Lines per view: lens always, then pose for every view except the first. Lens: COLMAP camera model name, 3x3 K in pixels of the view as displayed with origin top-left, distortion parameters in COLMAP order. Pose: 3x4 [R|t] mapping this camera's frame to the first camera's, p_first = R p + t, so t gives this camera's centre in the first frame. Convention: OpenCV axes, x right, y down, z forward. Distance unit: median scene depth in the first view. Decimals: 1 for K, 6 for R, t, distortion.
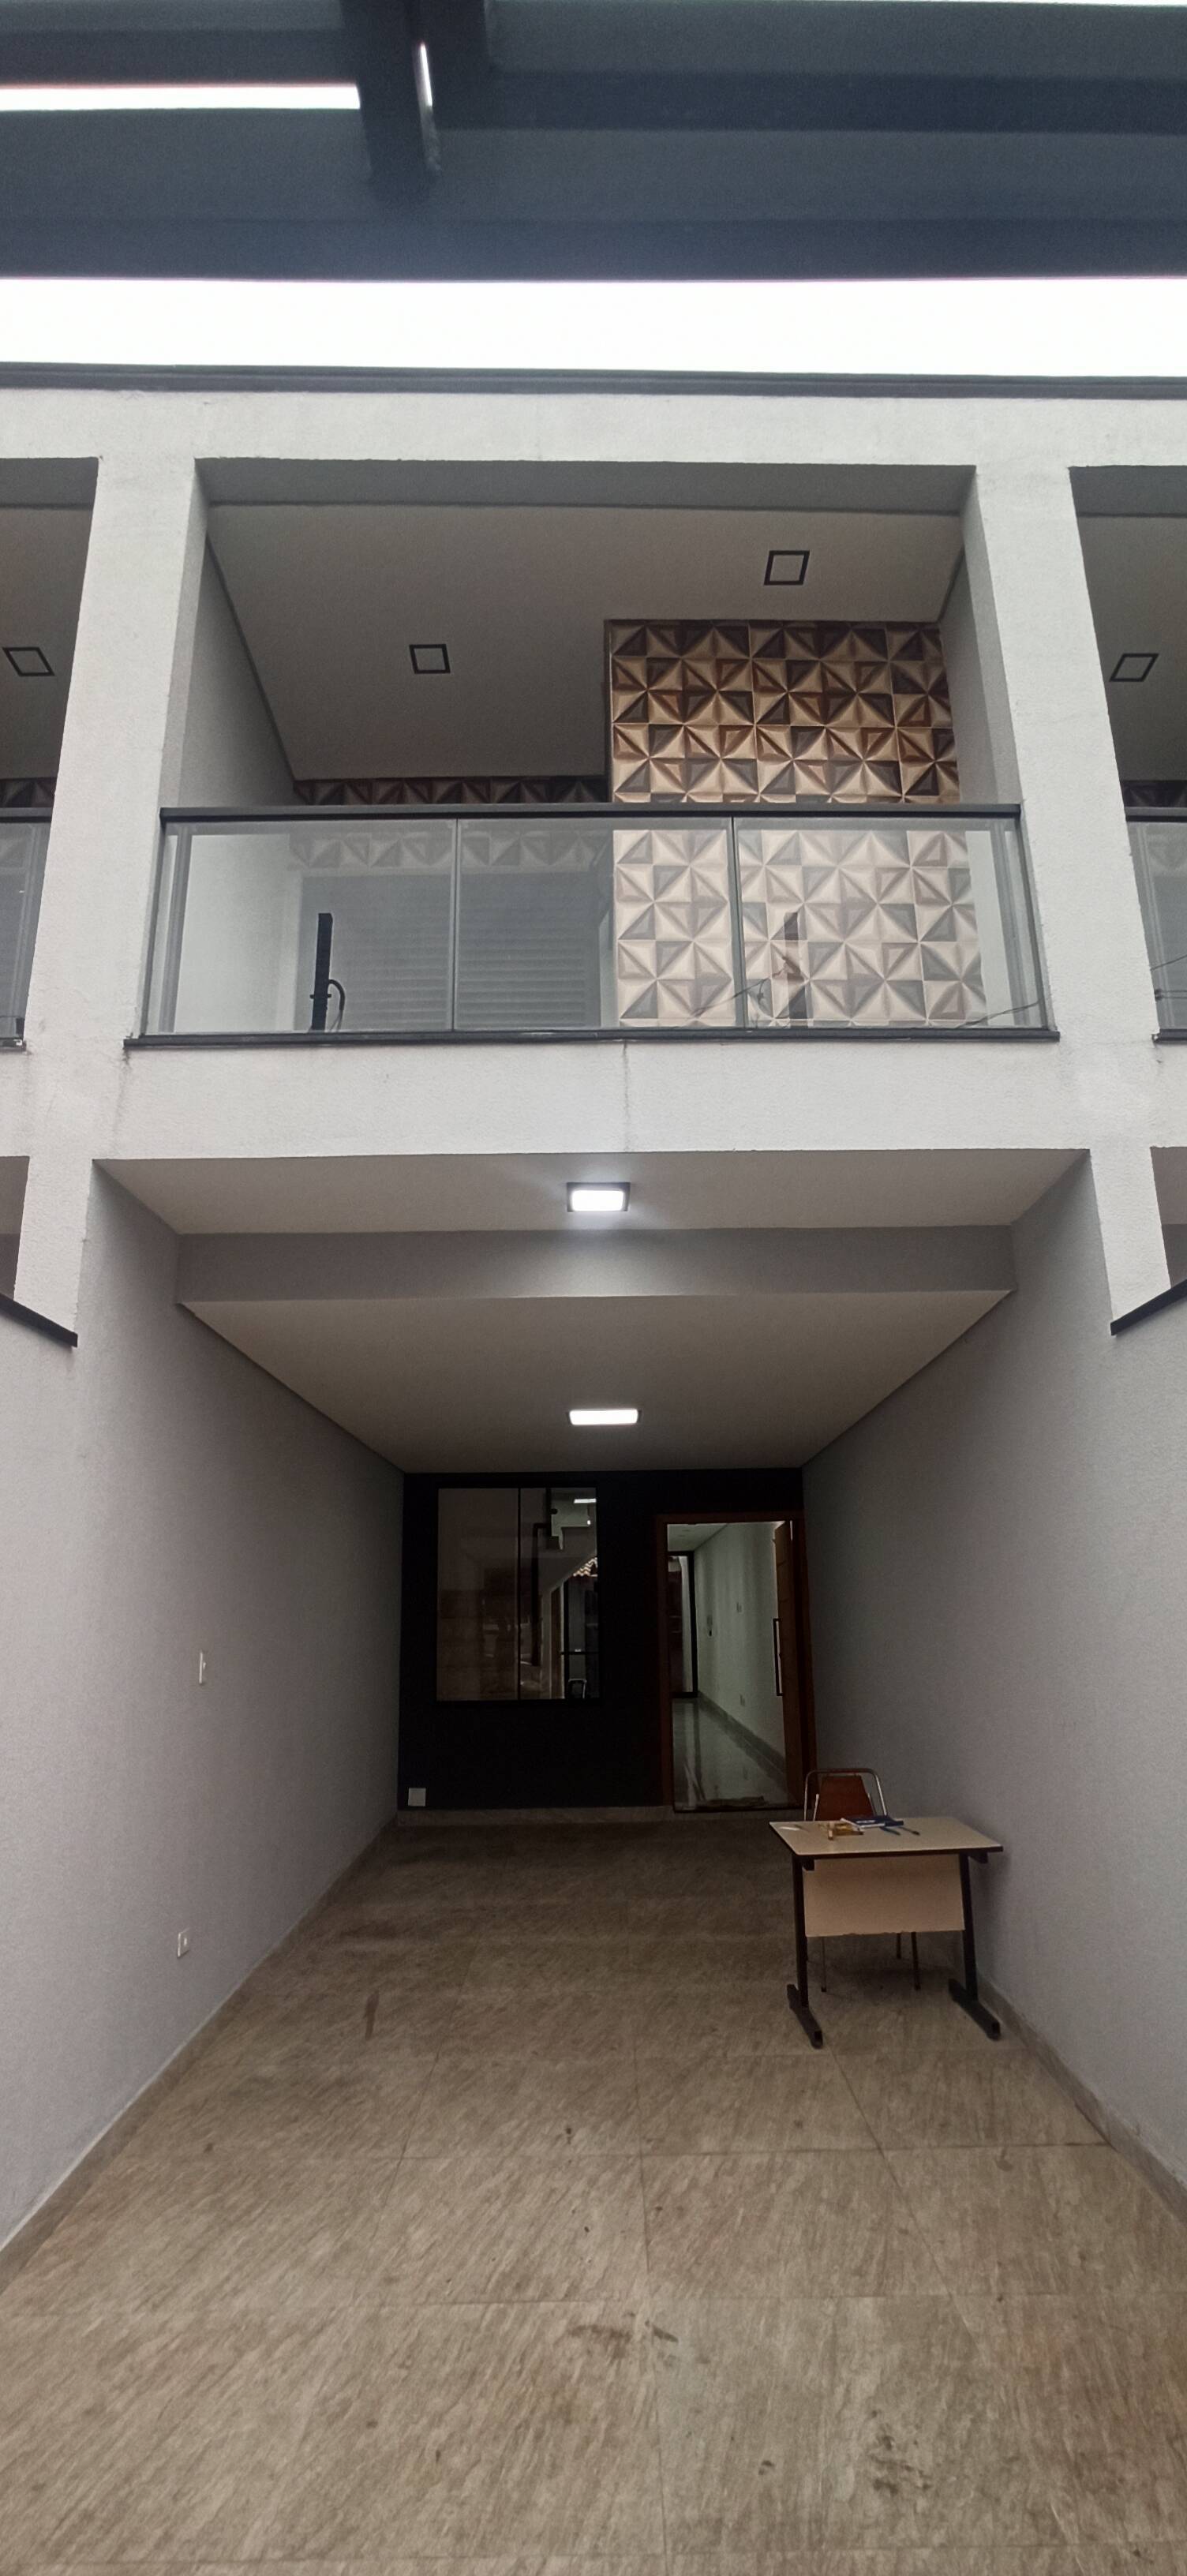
lens RADIAL K [[1150.0, 0, 594.2], [0, 1150.0, 1329.2], [0, 0, 1]] dist [-0.022433, 0.000695]
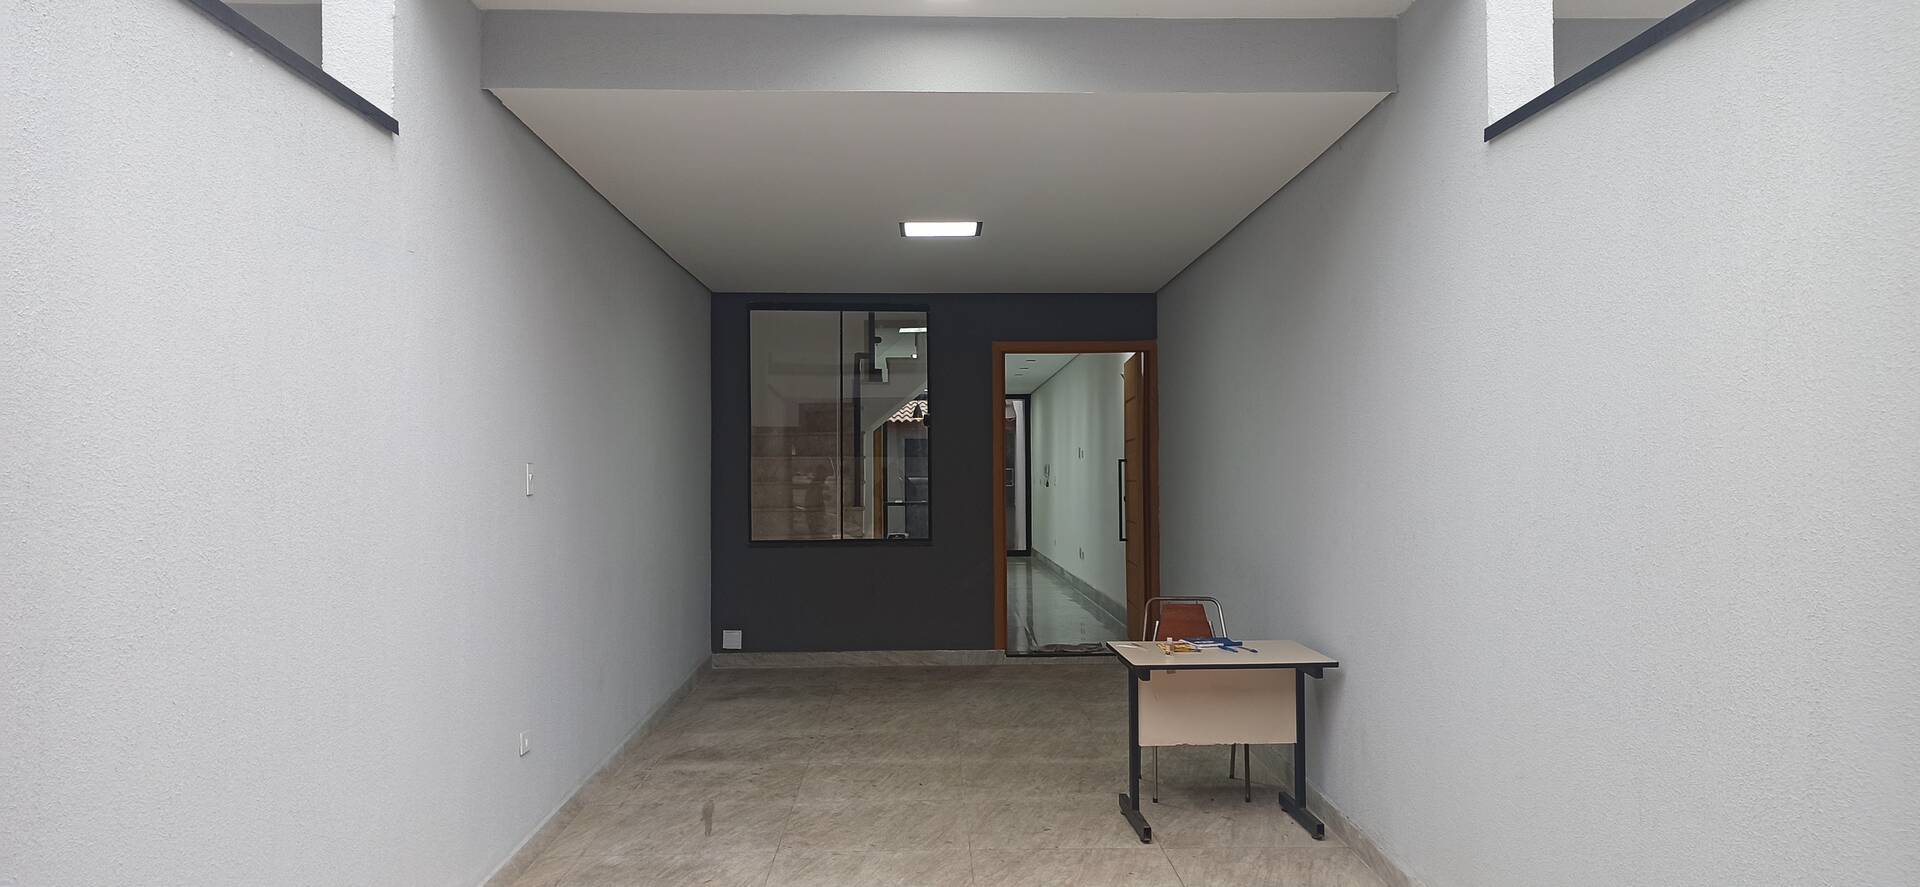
lens RADIAL K [[1456.8, 0, 960.0], [0, 1456.8, 443.5], [0, 0, 1]] dist [0.028305, 0.000127]
pose [[0.999118, 0.008092, 0.041203, -0.027454], [-0.016387, 0.978589, 0.205172, 0.007151], [-0.038660, -0.205666, 0.977858, -0.194358]]
